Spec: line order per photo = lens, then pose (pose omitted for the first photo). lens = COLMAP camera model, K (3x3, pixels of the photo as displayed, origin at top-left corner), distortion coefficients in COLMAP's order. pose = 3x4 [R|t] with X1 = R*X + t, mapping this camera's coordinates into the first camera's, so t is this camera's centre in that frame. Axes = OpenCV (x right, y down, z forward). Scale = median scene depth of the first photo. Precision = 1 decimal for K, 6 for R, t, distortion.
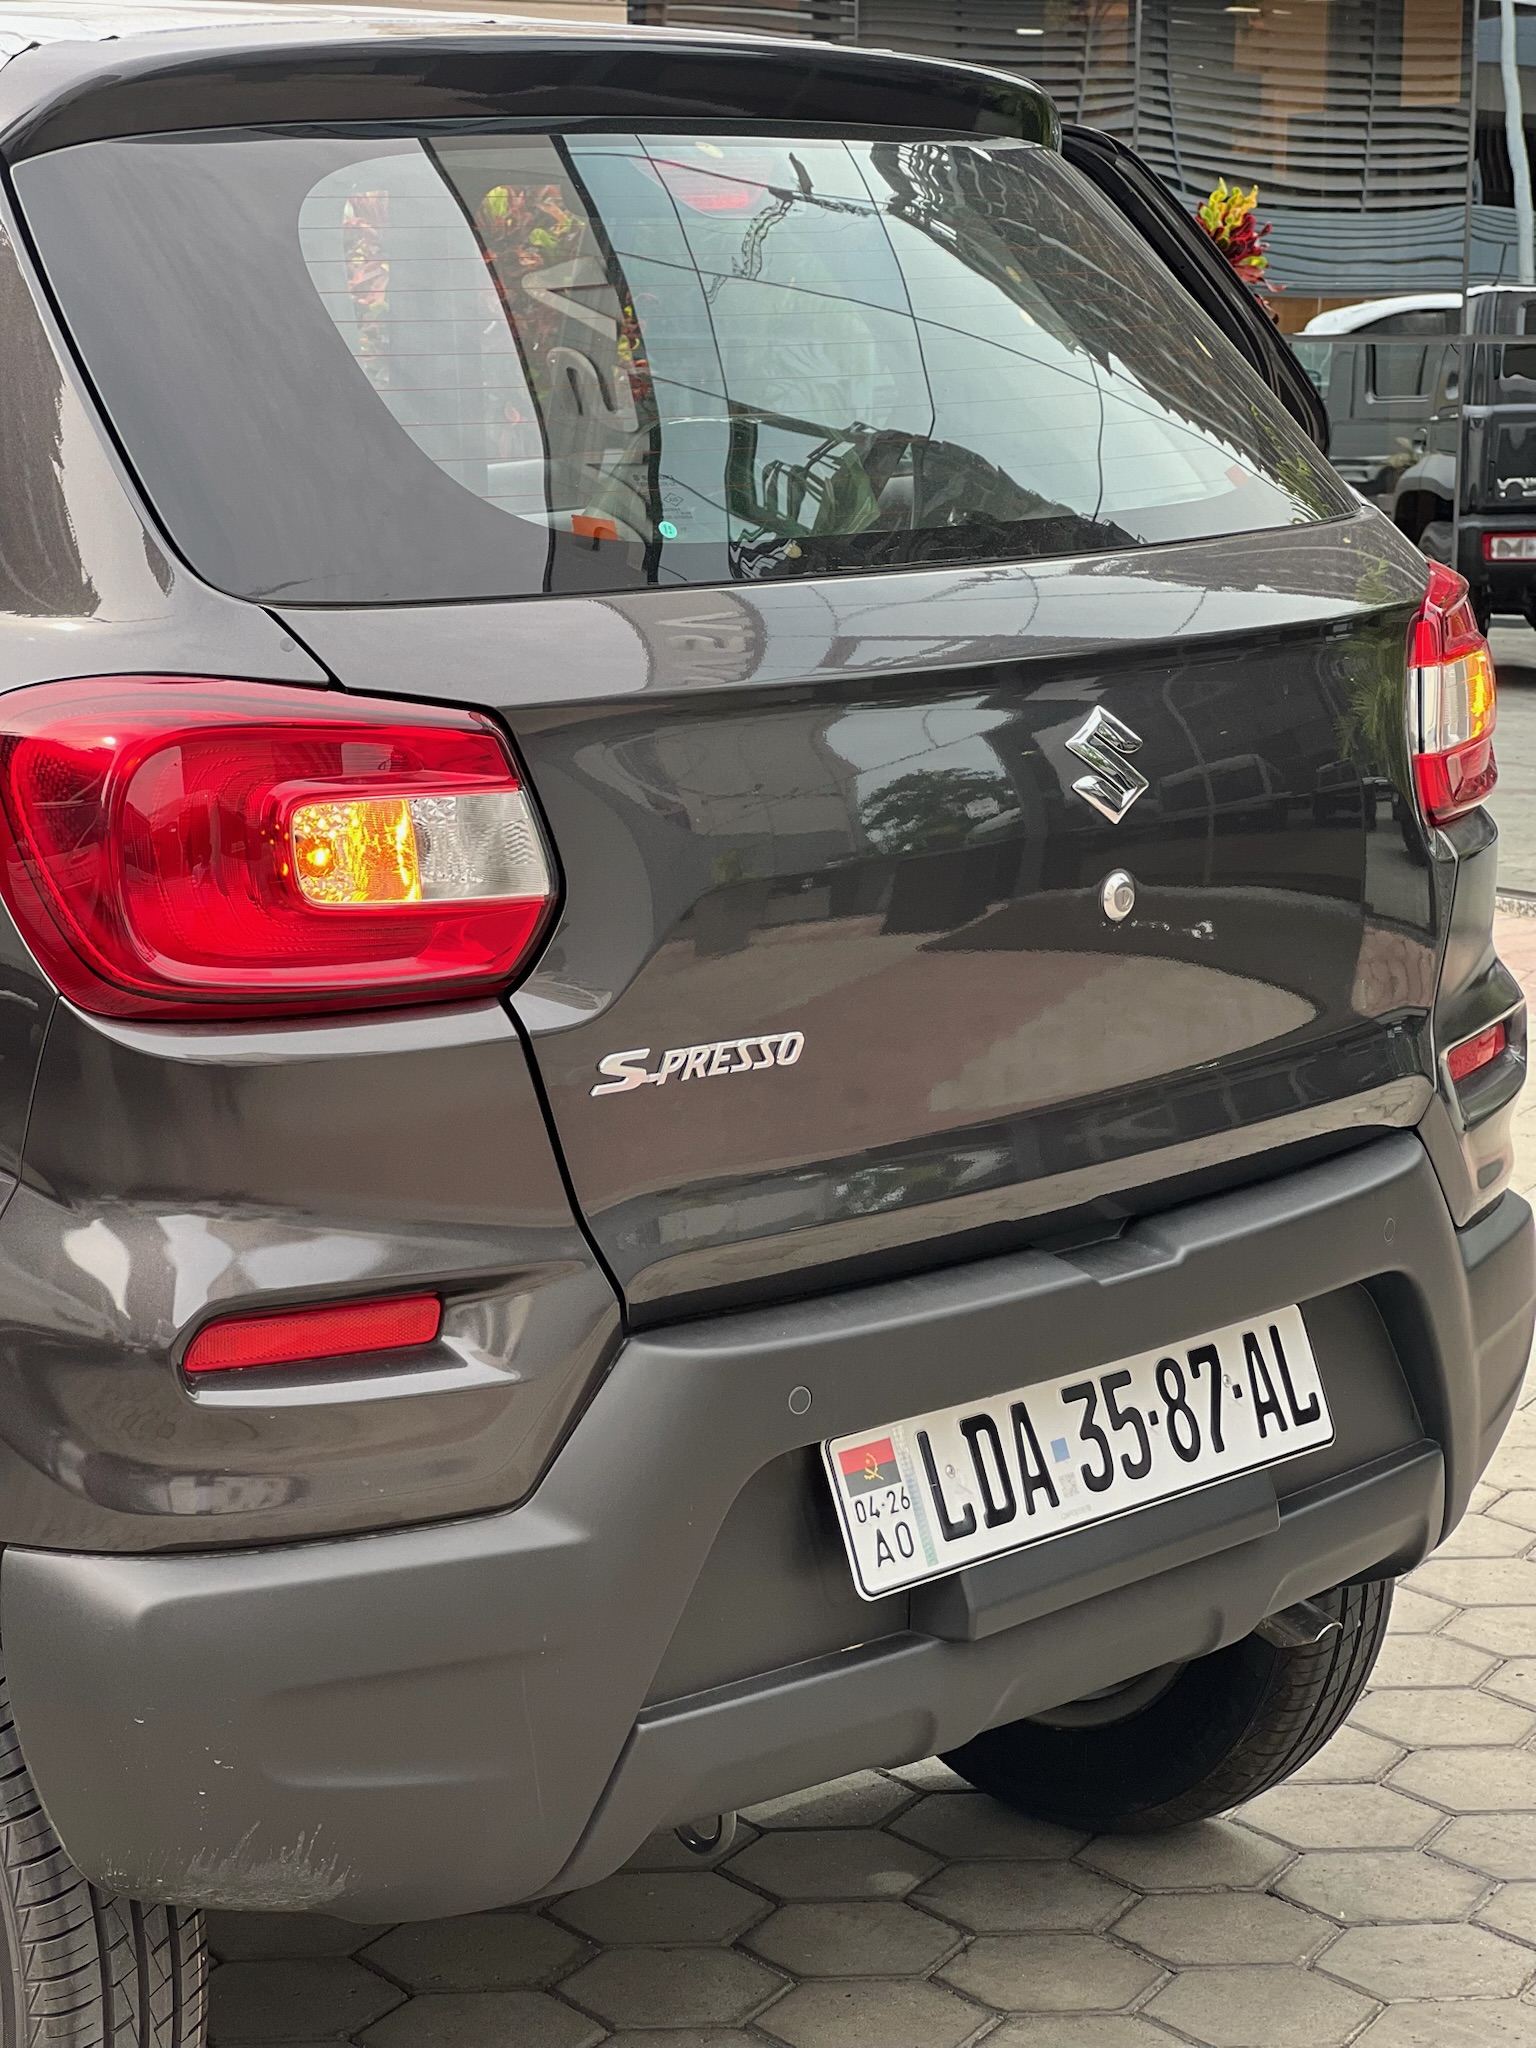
lens RADIAL K [[4491.9, 0, 817.7], [0, 4491.9, 1019.0], [0, 0, 1]] dist [0.117672, 0.630622]
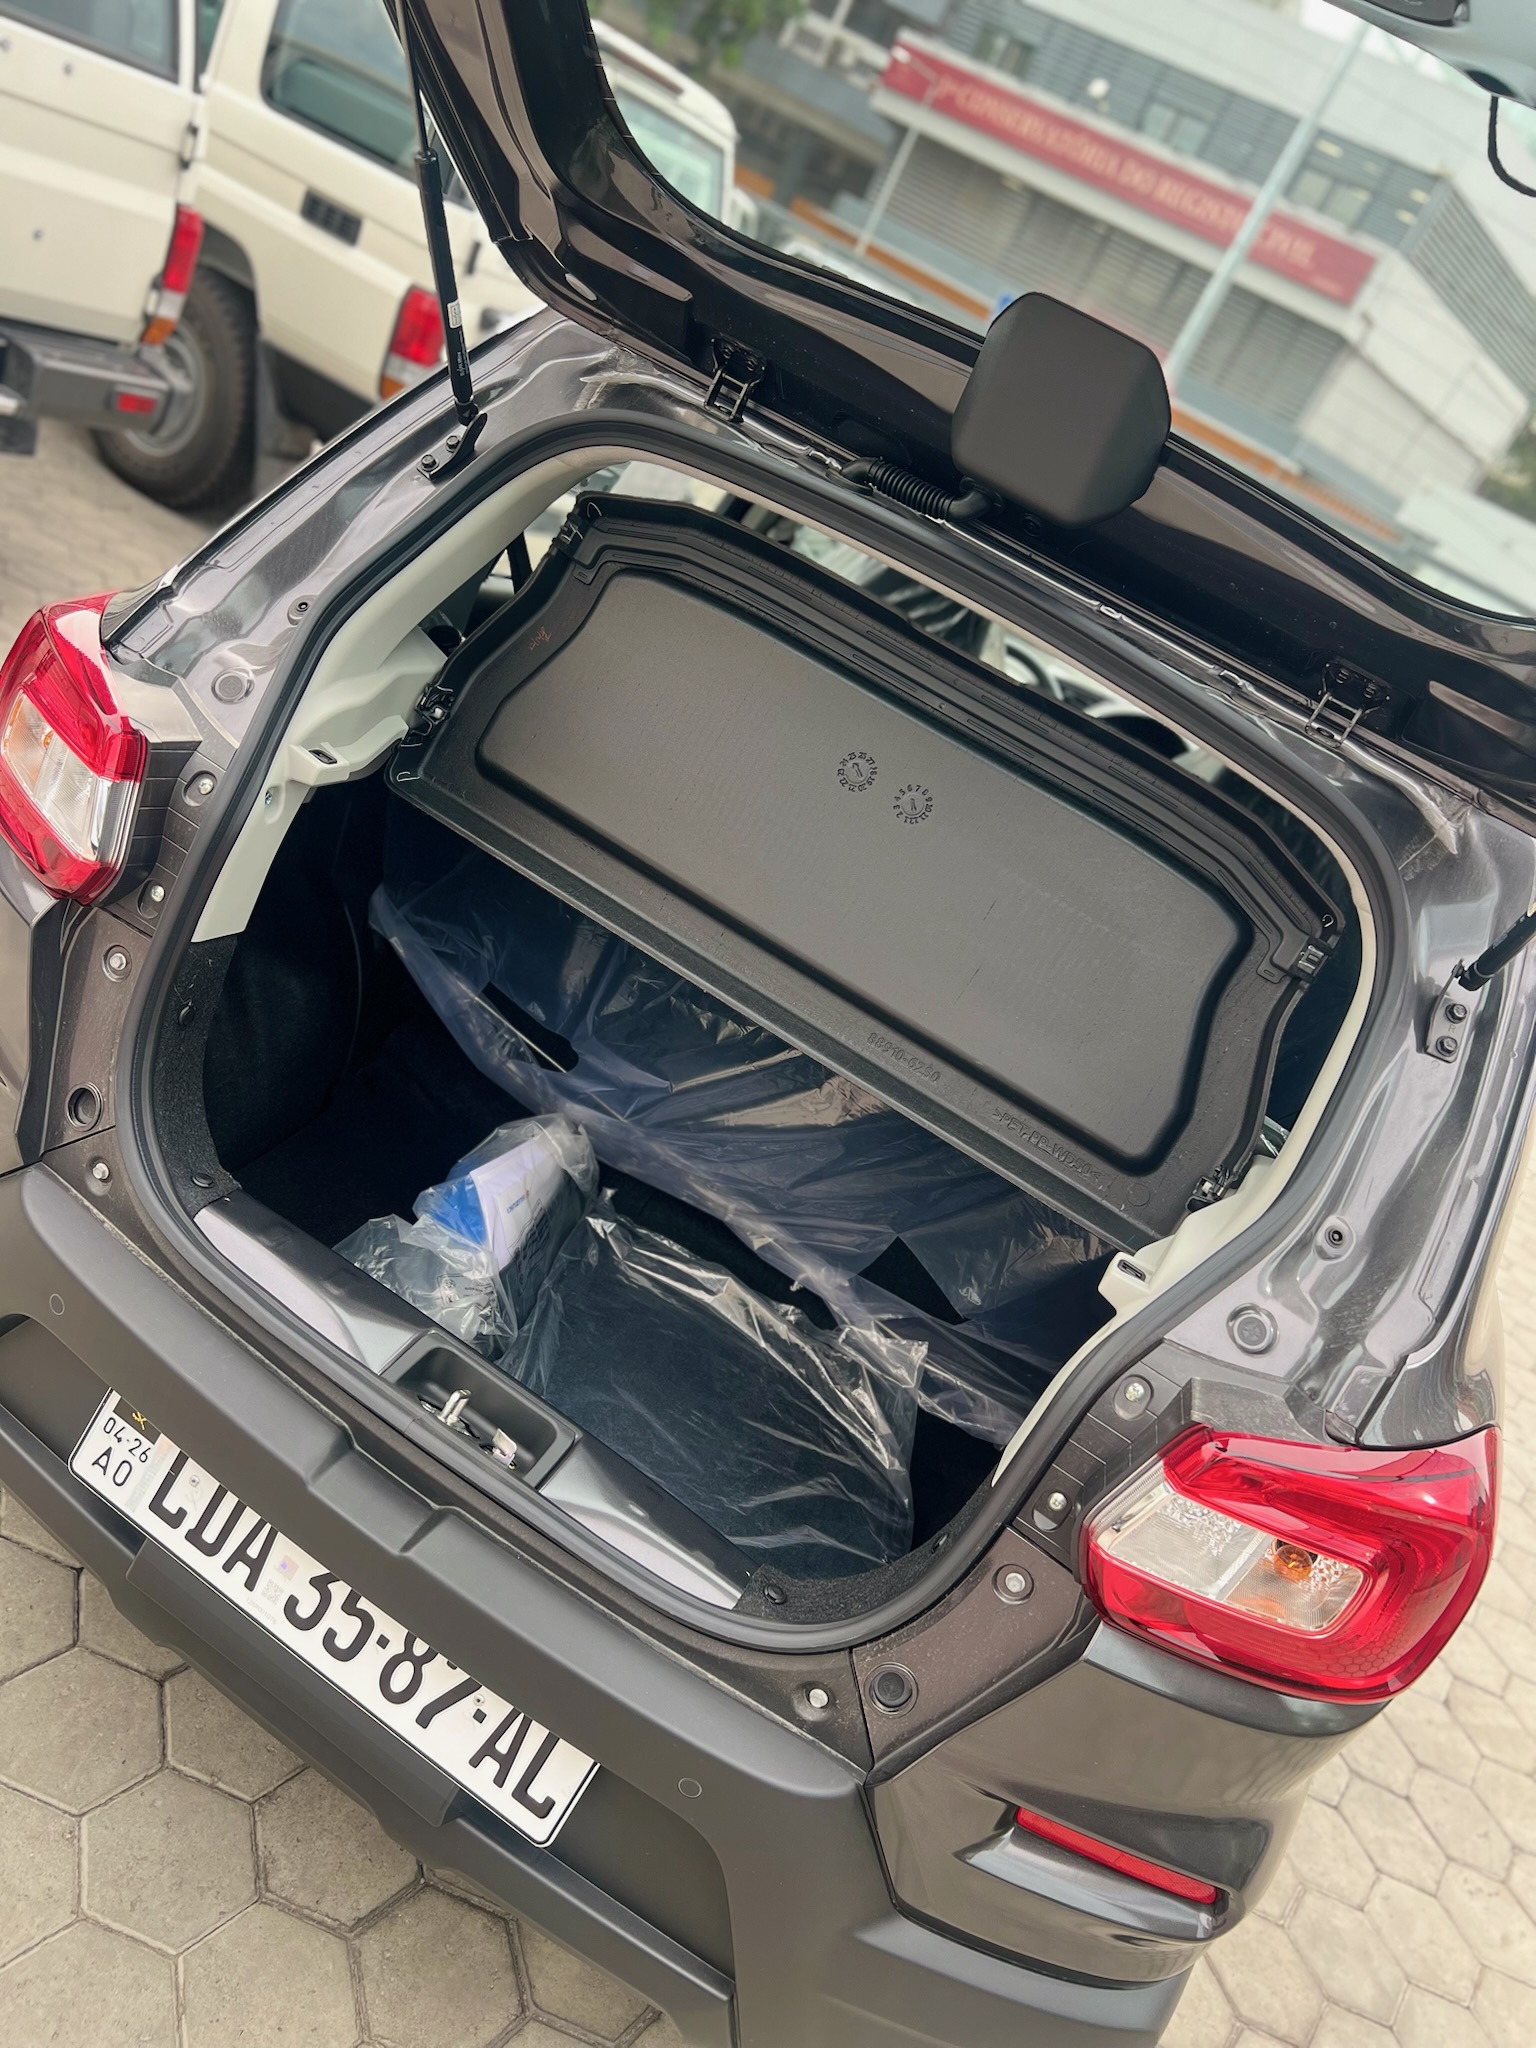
lens RADIAL K [[1553.9, 0, 768.0], [0, 1553.9, 1024.0], [0, 0, 1]] dist [0.000523, 0.004361]
pose [[0.271626, 0.548795, -0.790597, 0.352095], [-0.558197, 0.759028, 0.335101, -0.235157], [0.783987, 0.350287, 0.512507, 0.873760]]
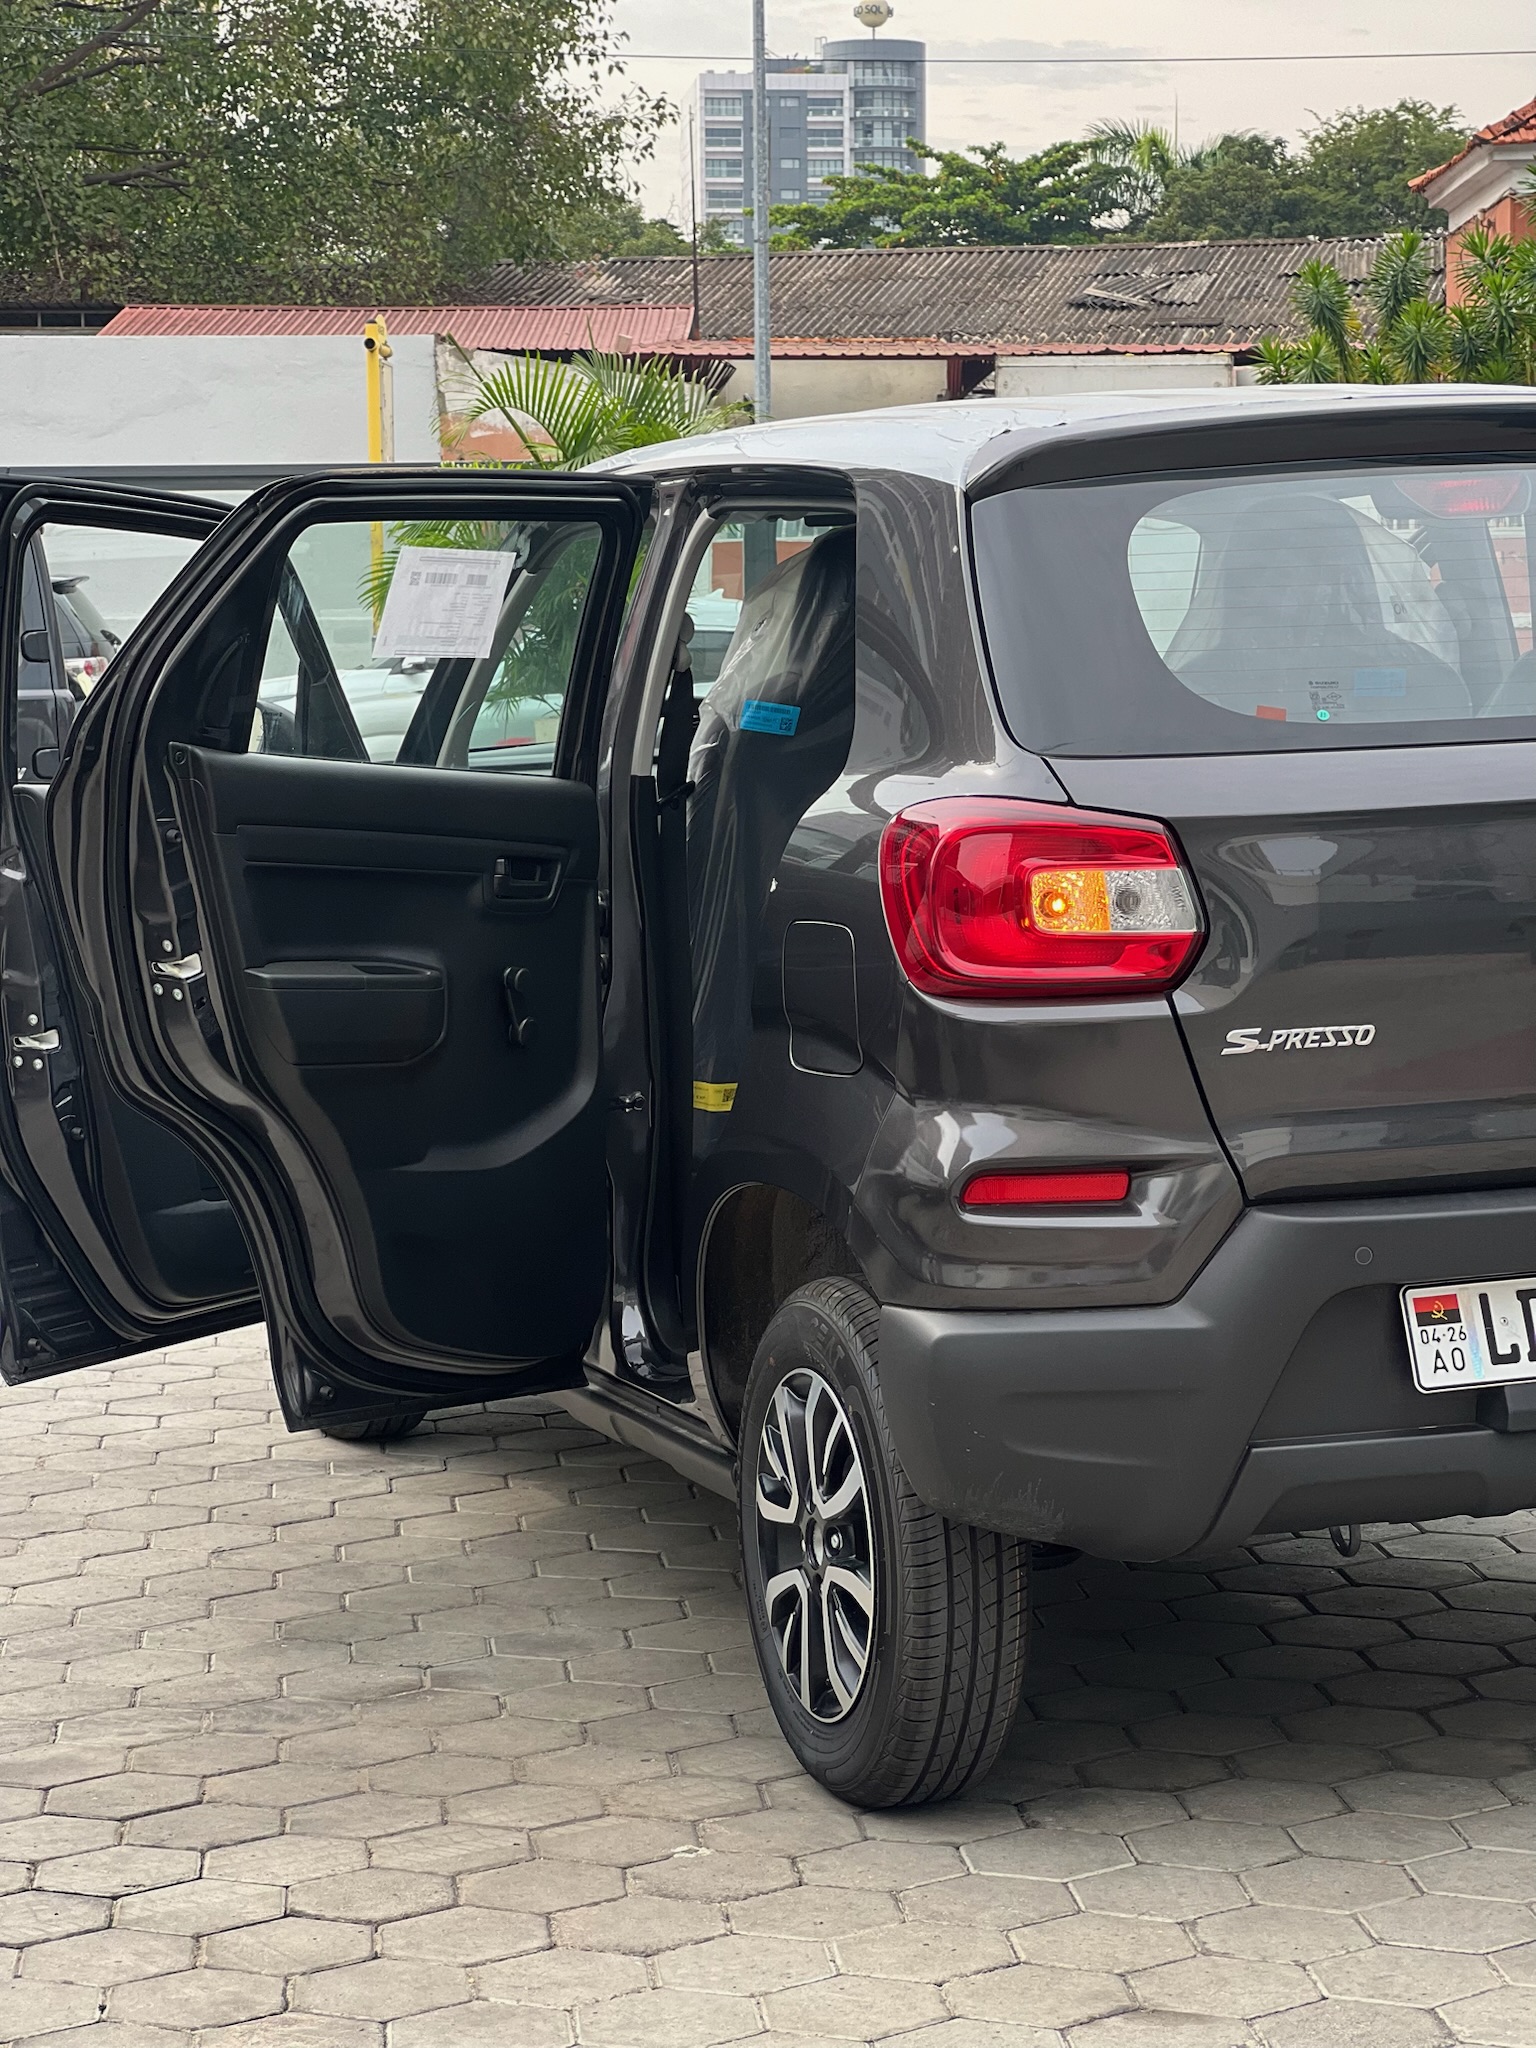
lens RADIAL K [[4491.9, 0, 817.7], [0, 4491.9, 1019.0], [0, 0, 1]] dist [0.117672, 0.630622]
pose [[0.882297, 0.030932, -0.469675, 0.554367], [-0.055318, 0.997738, -0.038206, 0.070366], [0.467431, 0.059691, 0.882012, -0.488276]]
